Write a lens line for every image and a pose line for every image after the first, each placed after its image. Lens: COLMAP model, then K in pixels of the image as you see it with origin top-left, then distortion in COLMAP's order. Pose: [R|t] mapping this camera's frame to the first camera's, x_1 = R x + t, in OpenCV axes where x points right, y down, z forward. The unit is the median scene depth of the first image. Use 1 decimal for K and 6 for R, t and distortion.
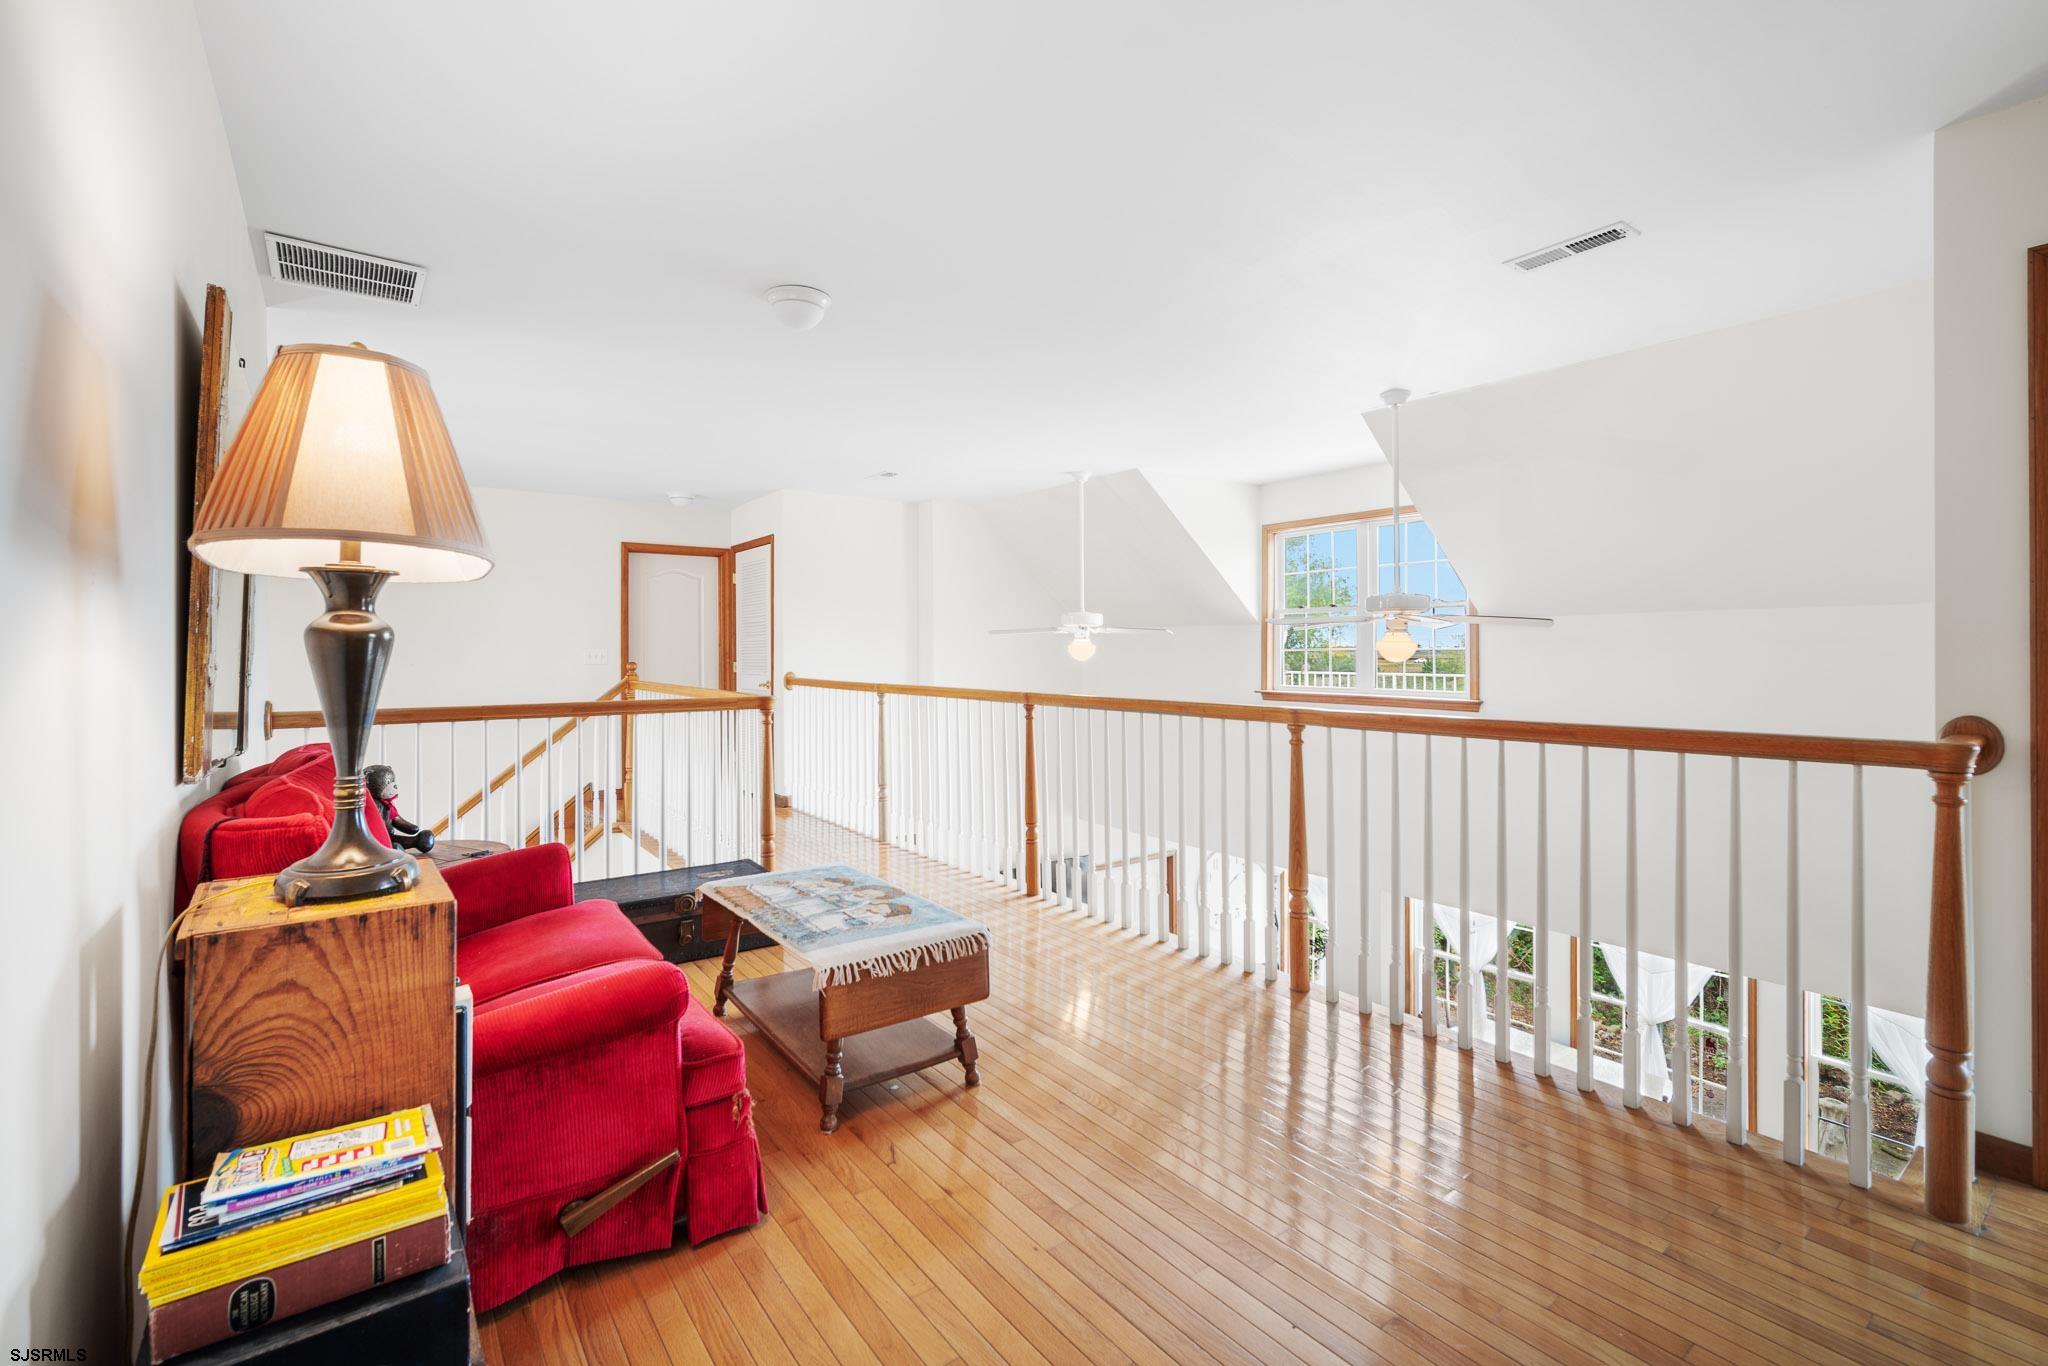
lens RADIAL K [[893.3, 0, 1012.4], [0, 893.3, 652.8], [0, 0, 1]] dist [-0.011059, 0.000082]
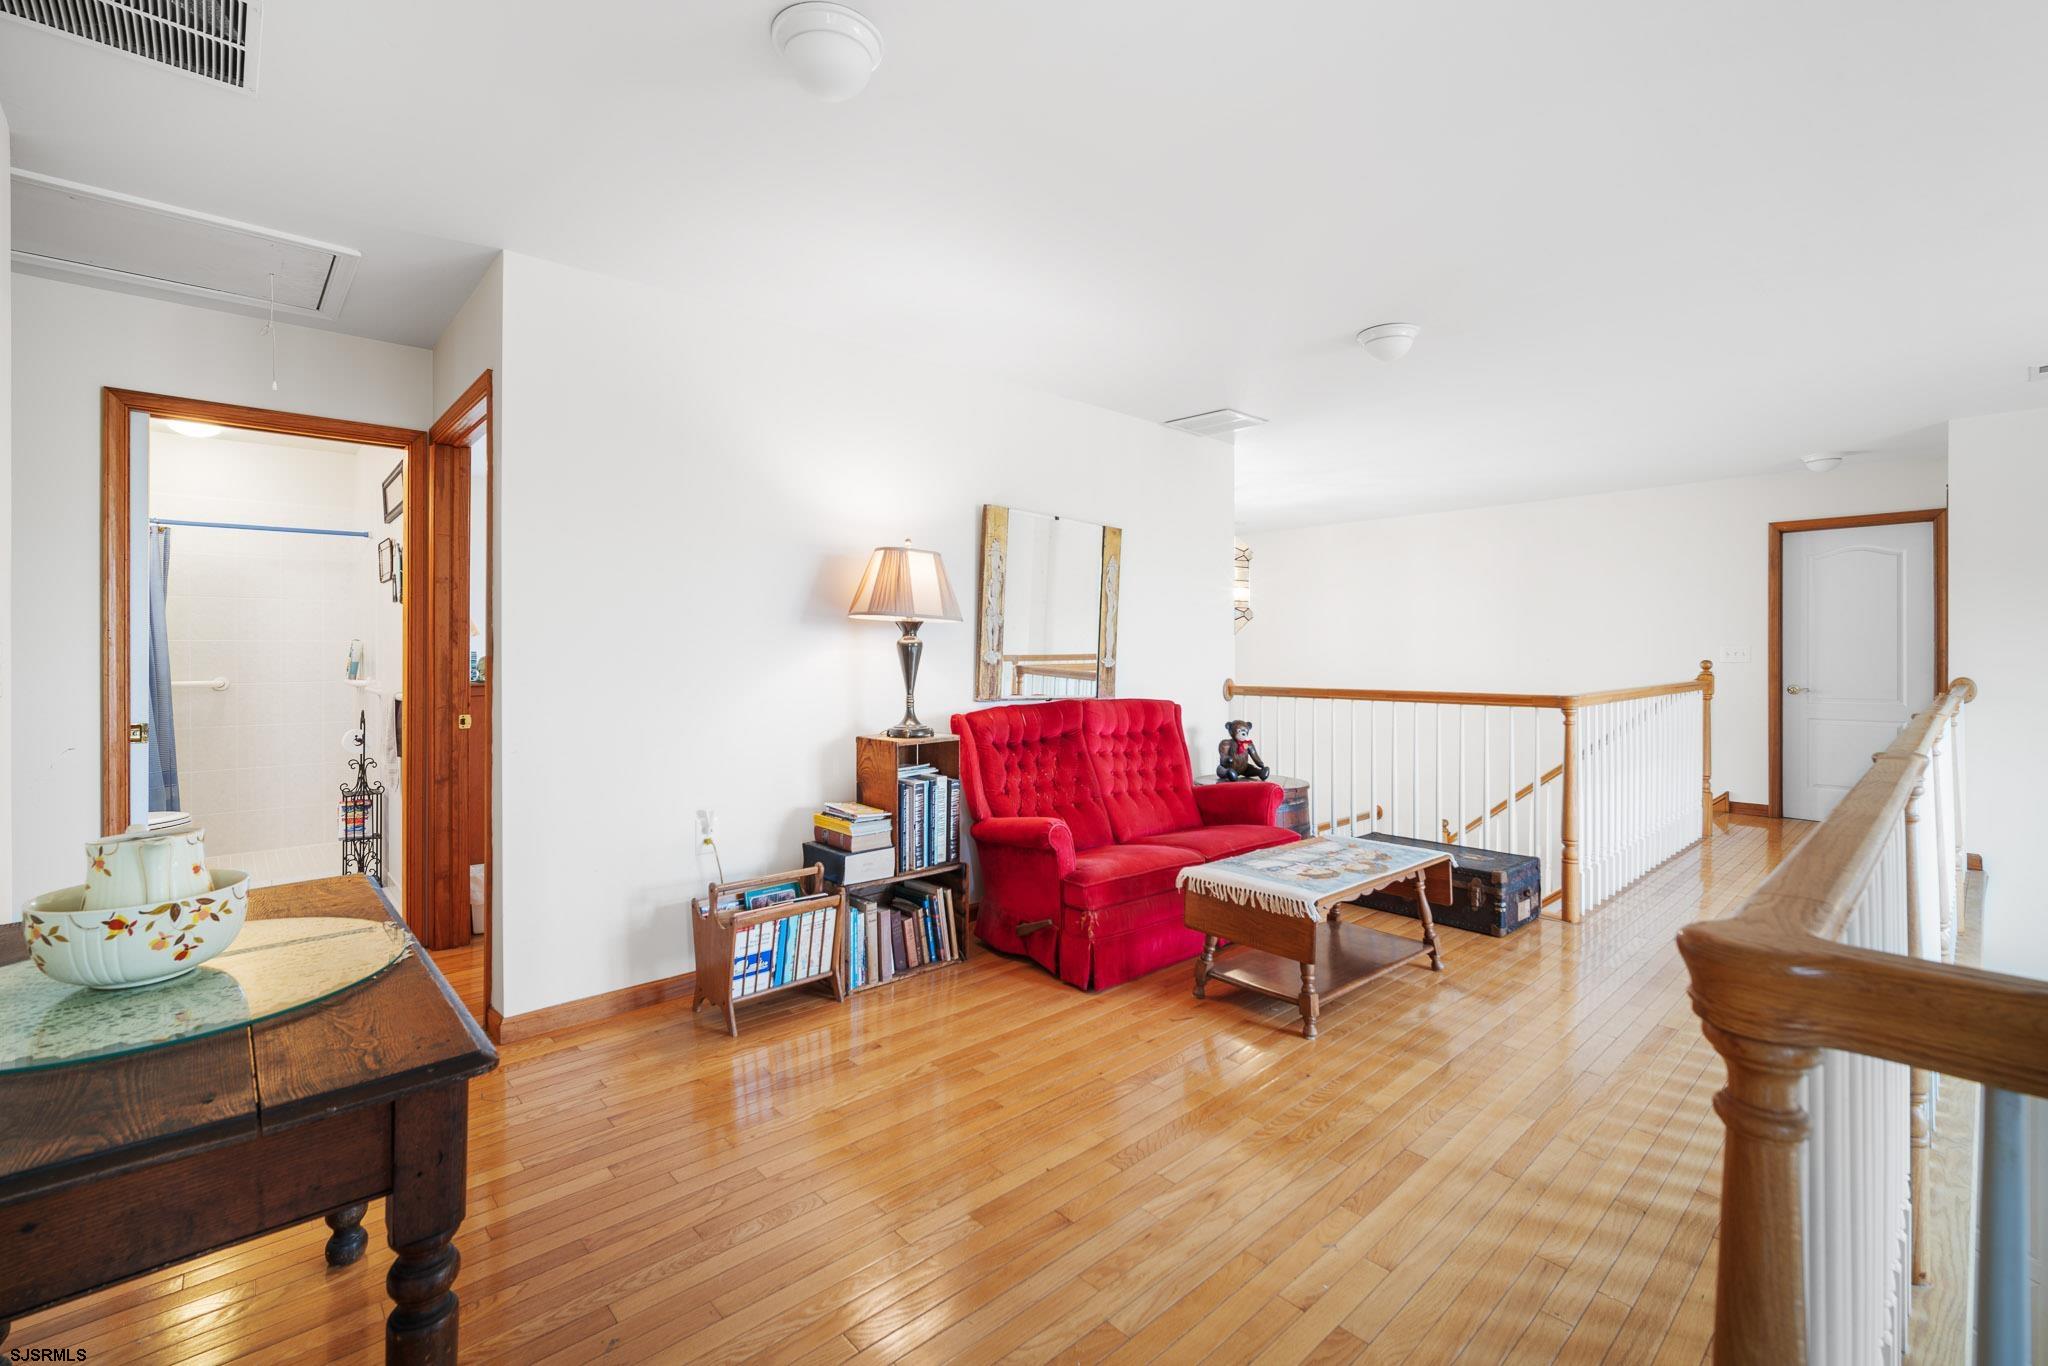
lens RADIAL K [[893.3, 0, 1012.4], [0, 893.3, 652.8], [0, 0, 1]] dist [-0.011059, 0.000082]
pose [[0.105549, 0.004988, -0.994402, 1.109002], [-0.000321, 0.999988, 0.004982, -0.004291], [0.994414, -0.000206, 0.105549, 0.555243]]
